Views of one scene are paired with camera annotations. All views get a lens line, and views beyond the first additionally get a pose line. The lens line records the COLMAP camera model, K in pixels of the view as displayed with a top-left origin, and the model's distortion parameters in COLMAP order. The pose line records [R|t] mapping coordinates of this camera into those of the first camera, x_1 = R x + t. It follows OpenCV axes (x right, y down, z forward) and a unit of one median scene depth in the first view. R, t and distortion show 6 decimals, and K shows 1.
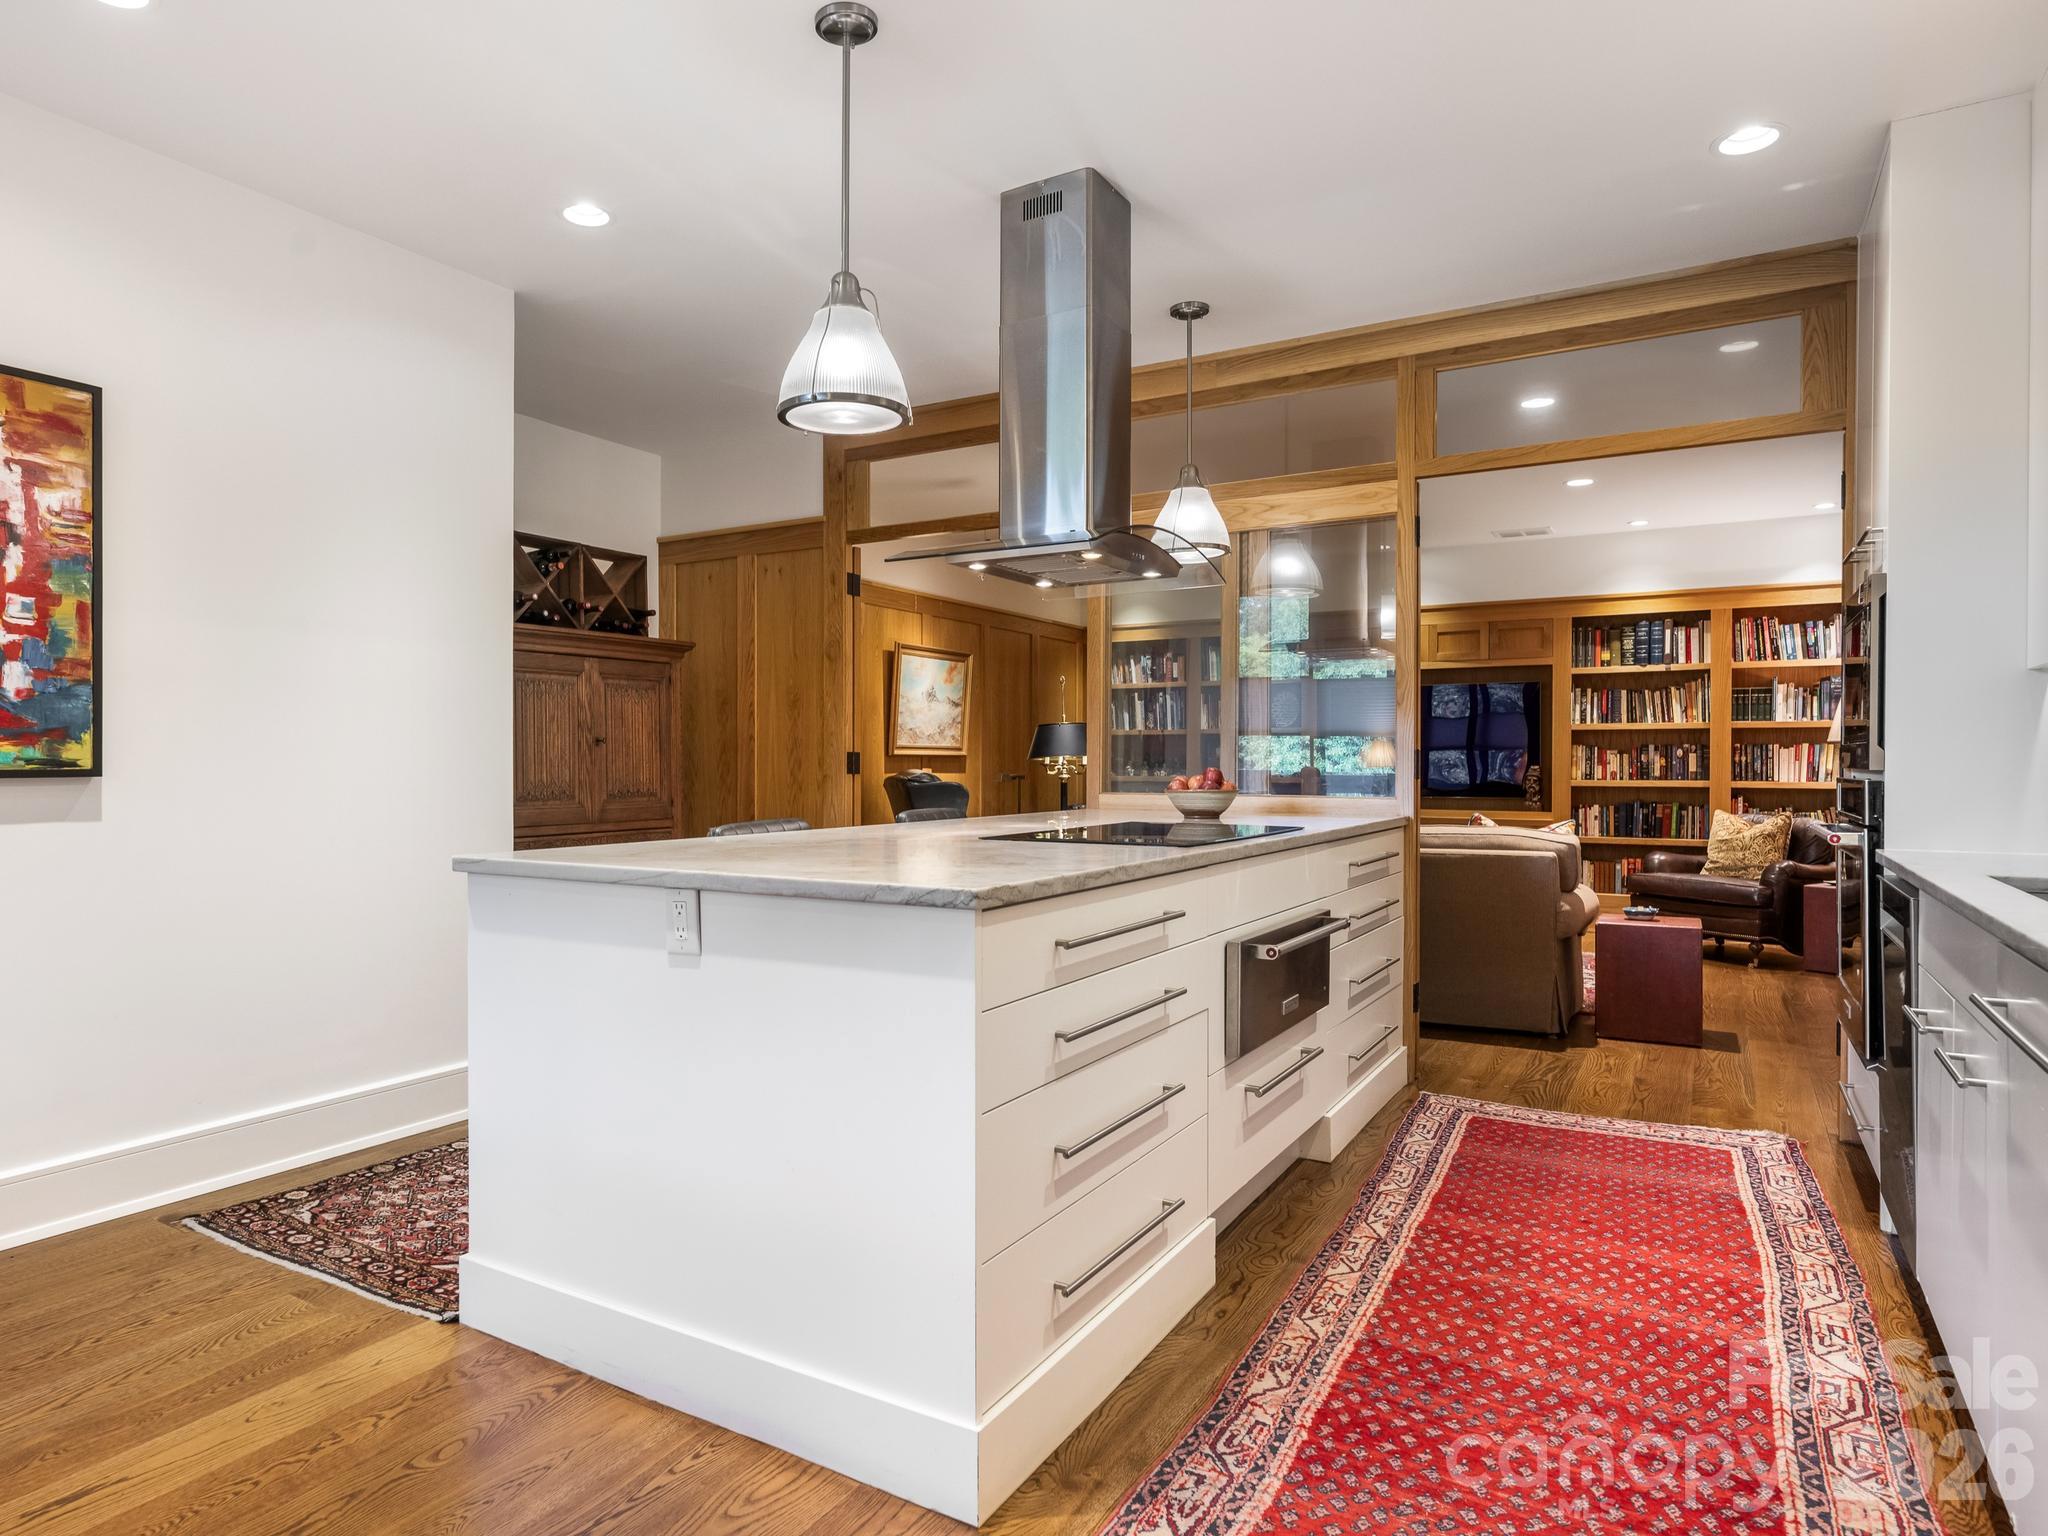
lens RADIAL K [[1219.4, 0, 1024.0], [0, 1219.4, 768.0], [0, 0, 1]] dist [0.001939, 0.000159]
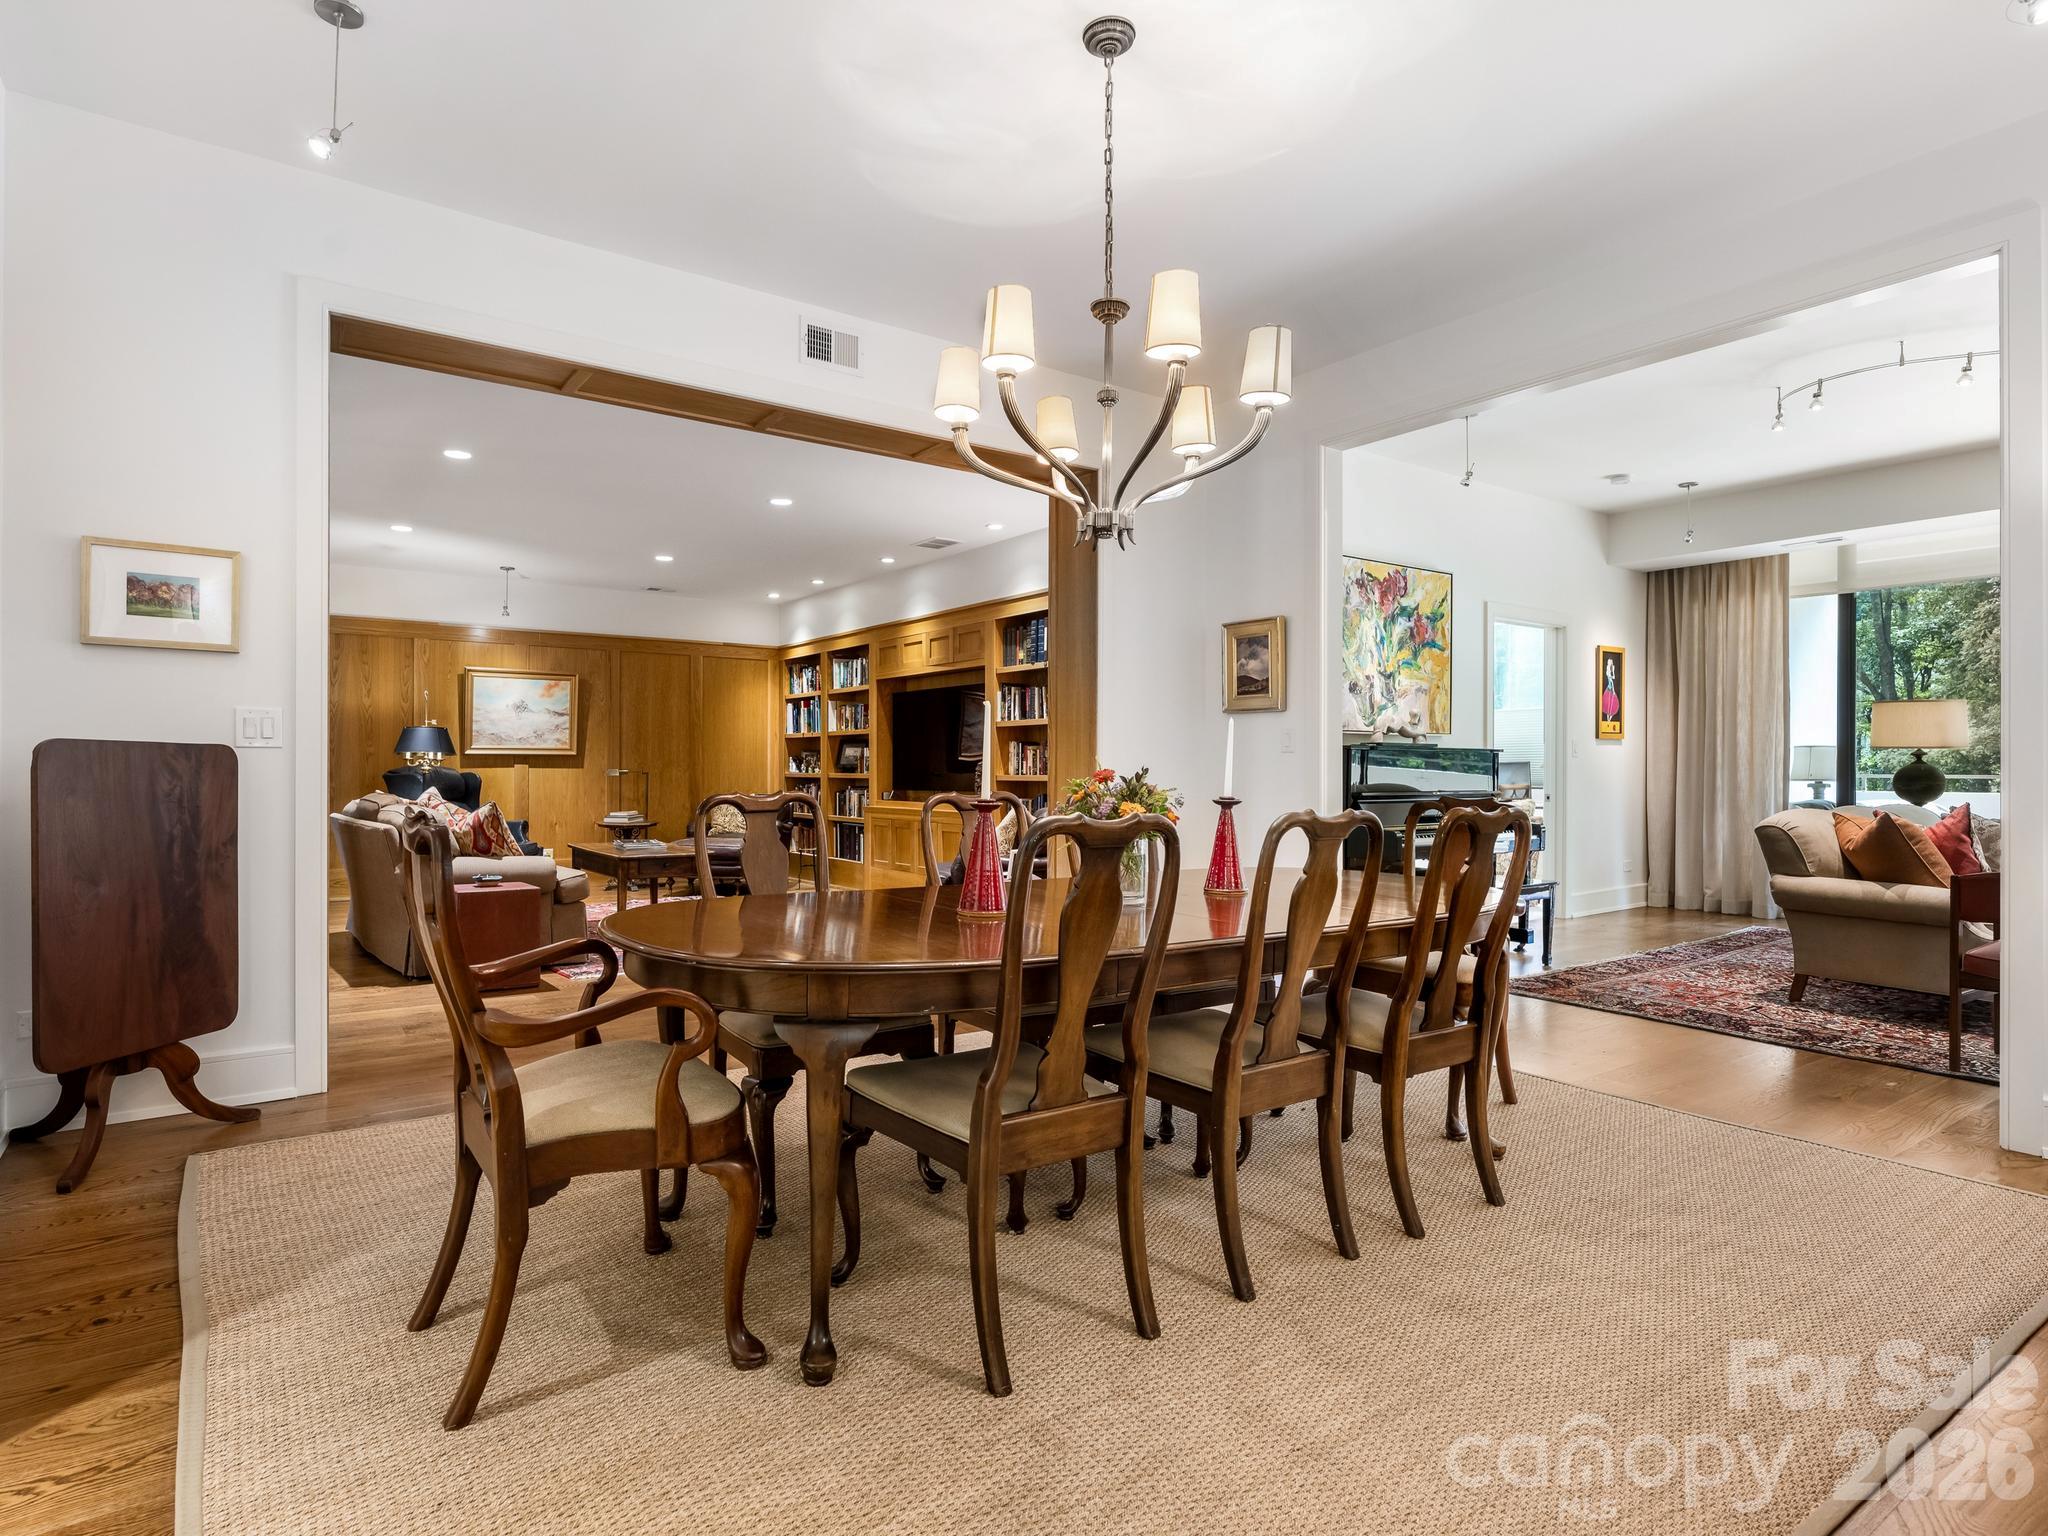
lens RADIAL K [[1124.9, 0, 1024.0], [0, 1124.9, 768.0], [0, 0, 1]] dist [0.017800, -0.000059]
pose [[0.912832, -0.000399, -0.408336, 0.912411], [-0.002306, 0.999979, -0.006132, 0.010323], [0.408330, 0.006539, 0.912811, 0.137209]]
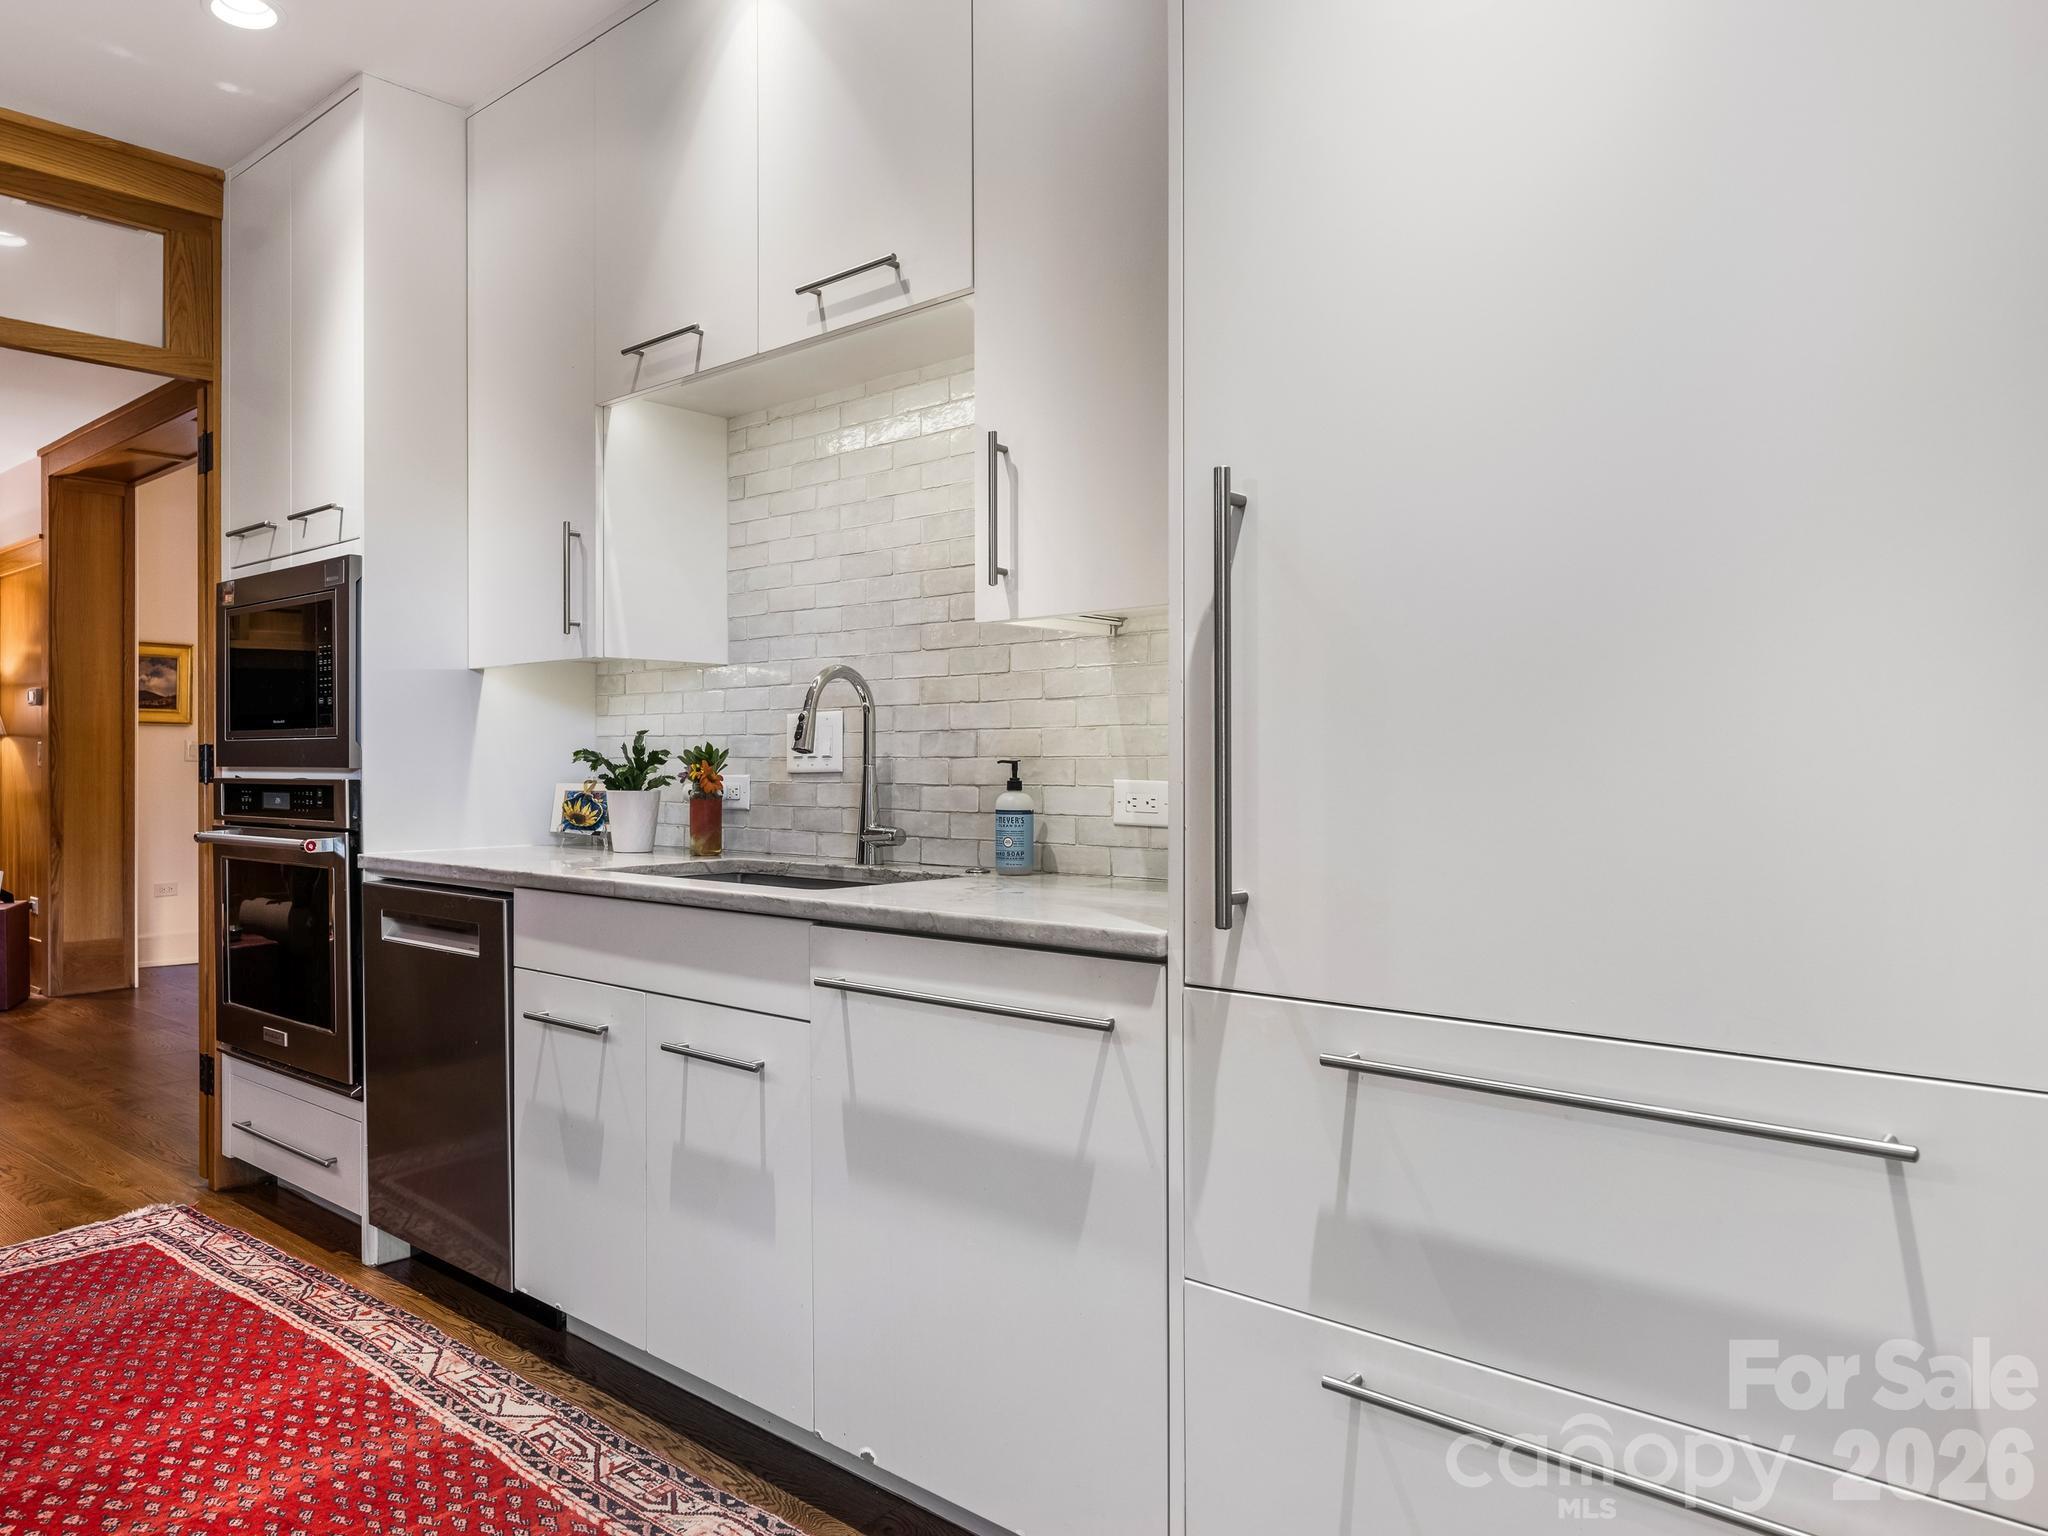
lens RADIAL K [[1326.8, 0, 1024.0], [0, 1326.8, 768.0], [0, 0, 1]] dist [-0.000180, -0.000653]
pose [[0.268063, -0.002284, 0.963399, -0.047866], [0.003150, 0.999994, 0.001494, 0.000399], [-0.963396, 0.002635, 0.268068, 0.090107]]
